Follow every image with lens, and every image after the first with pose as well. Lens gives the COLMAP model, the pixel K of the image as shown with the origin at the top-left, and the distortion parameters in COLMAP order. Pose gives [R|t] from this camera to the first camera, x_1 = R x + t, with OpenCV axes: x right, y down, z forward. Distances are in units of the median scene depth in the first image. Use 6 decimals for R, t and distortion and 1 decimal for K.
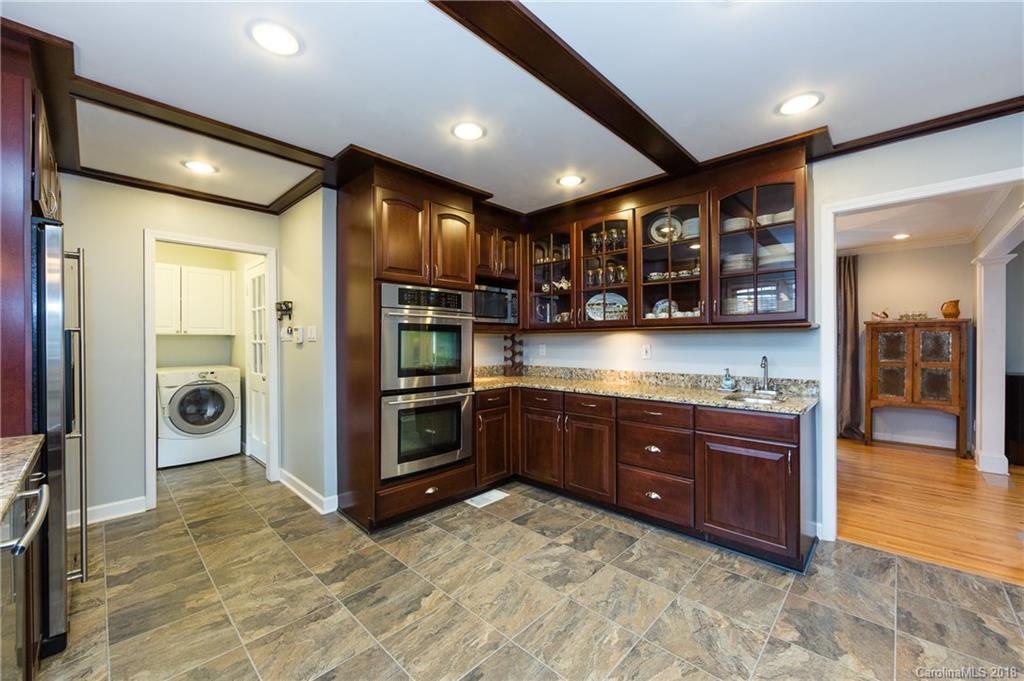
lens RADIAL K [[412.4, 0, 495.1], [0, 412.4, 342.2], [0, 0, 1]] dist [-0.001836, -0.000518]
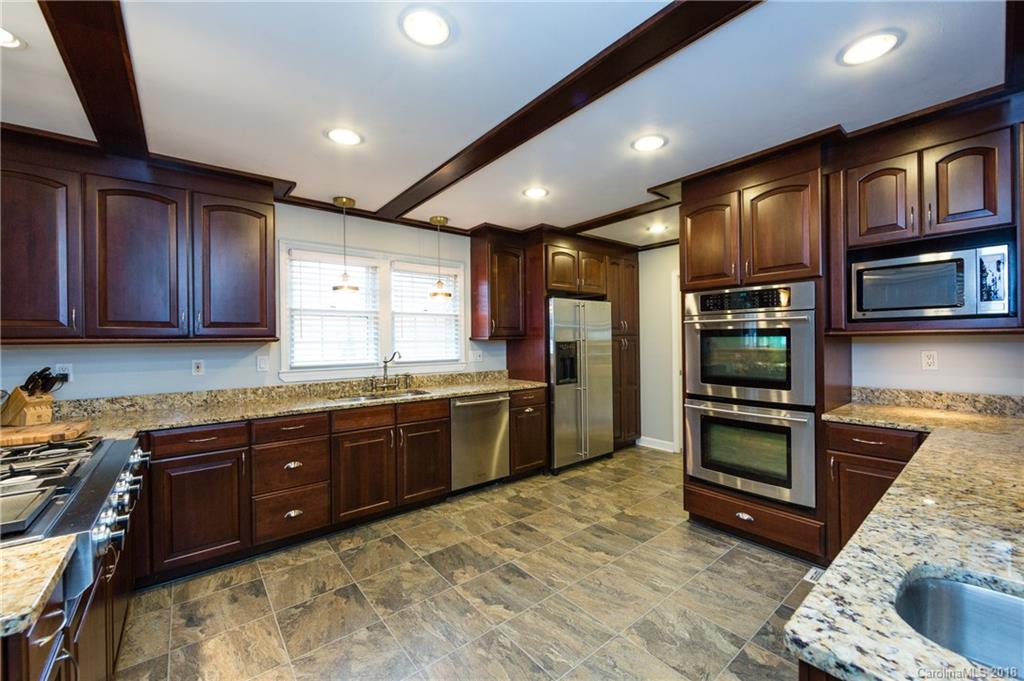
lens RADIAL K [[408.5, 0, 526.6], [0, 408.5, 339.1], [0, 0, 1]] dist [-0.001388, -0.000233]
pose [[-0.102307, 0.001945, -0.994751, 0.835336], [0.009843, 0.999951, 0.000943, -0.029846], [0.994704, -0.009695, -0.102322, 0.683953]]
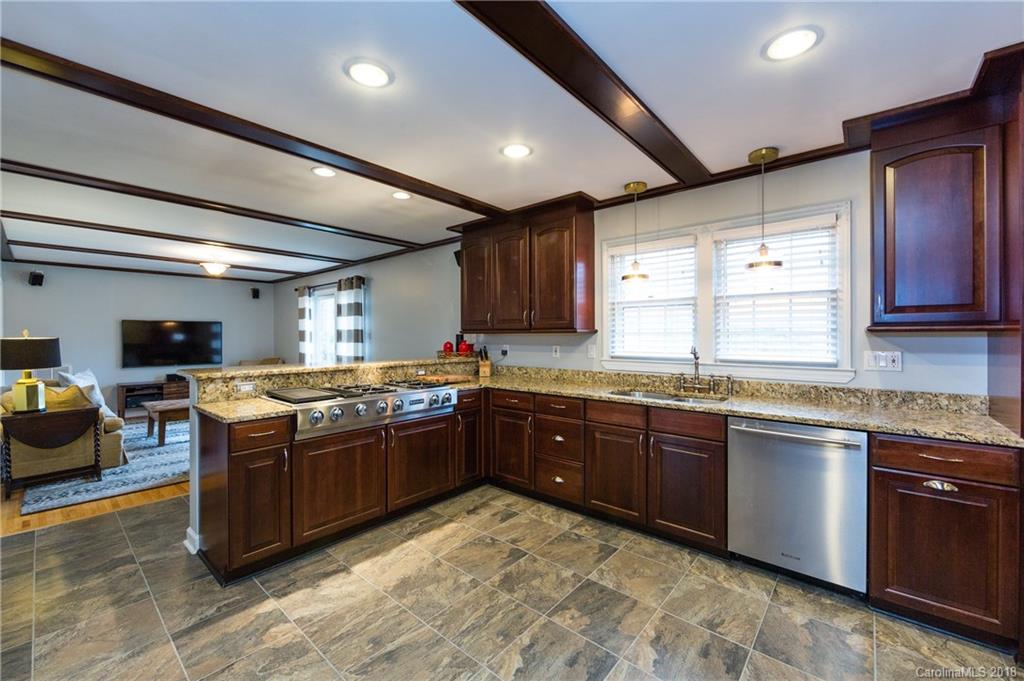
lens RADIAL K [[406.3, 0, 493.5], [0, 406.3, 335.0], [0, 0, 1]] dist [0.001235, 0.000040]
pose [[-0.998916, 0.005493, -0.046215, 0.139878], [0.005429, 0.999984, 0.001498, -0.024983], [0.046222, 0.001245, -0.998930, 1.165042]]
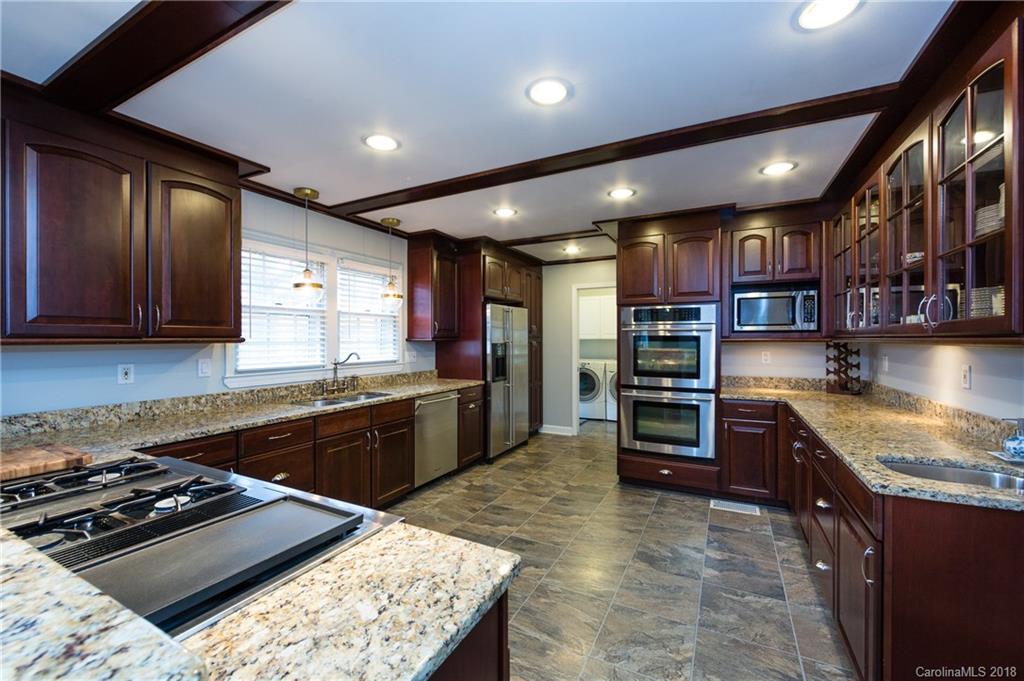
lens RADIAL K [[402.1, 0, 520.1], [0, 402.1, 338.9], [0, 0, 1]] dist [-0.001125, -0.000108]
pose [[0.296925, 0.003460, -0.954895, 0.926999], [-0.000887, 0.999994, 0.003348, -0.041308], [0.954900, -0.000147, 0.296926, 0.258516]]
